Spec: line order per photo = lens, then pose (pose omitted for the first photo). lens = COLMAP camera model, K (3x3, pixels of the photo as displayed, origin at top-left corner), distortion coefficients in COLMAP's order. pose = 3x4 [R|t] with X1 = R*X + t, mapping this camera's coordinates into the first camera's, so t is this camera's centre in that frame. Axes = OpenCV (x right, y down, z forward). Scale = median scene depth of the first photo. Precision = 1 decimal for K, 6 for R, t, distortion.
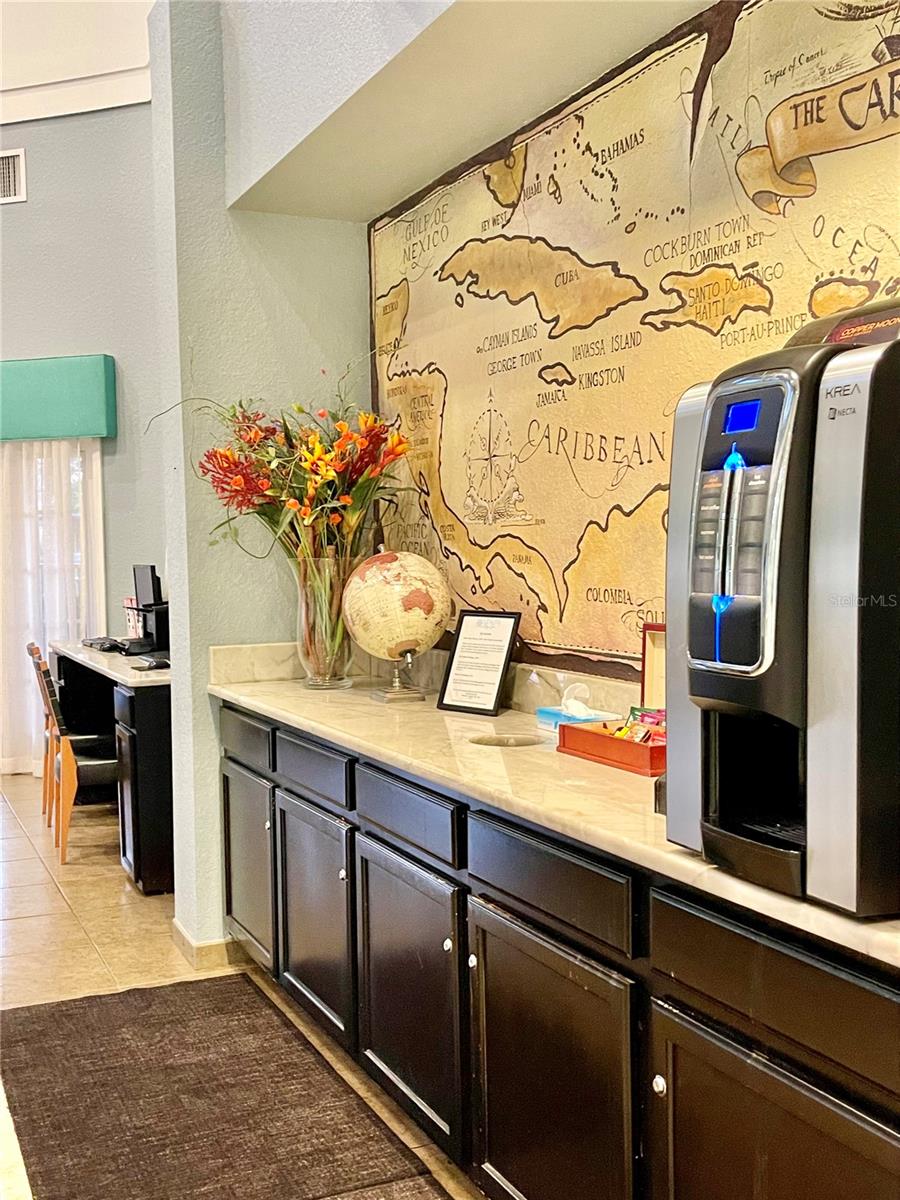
lens RADIAL K [[1285.0, 0, 452.4], [0, 1285.0, 599.8], [0, 0, 1]] dist [0.095784, 0.000000]
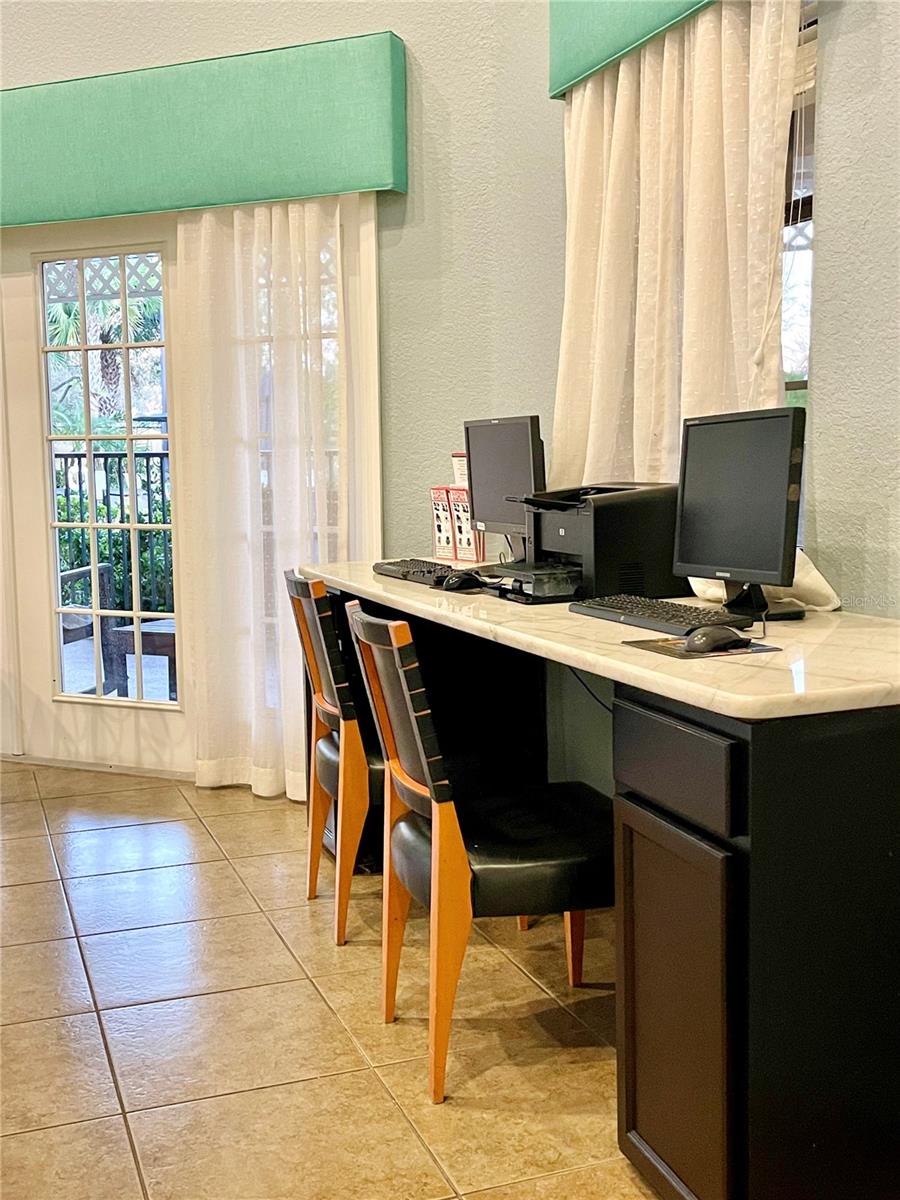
lens RADIAL K [[1285.0, 0, 448.2], [0, 1285.0, 603.0], [0, 0, 1]] dist [0.095784, 0.000000]
pose [[0.997732, 0.017770, -0.064931, -0.202136], [-0.013518, 0.997772, 0.065335, 0.011364], [0.065947, -0.064309, 0.995749, 0.440801]]
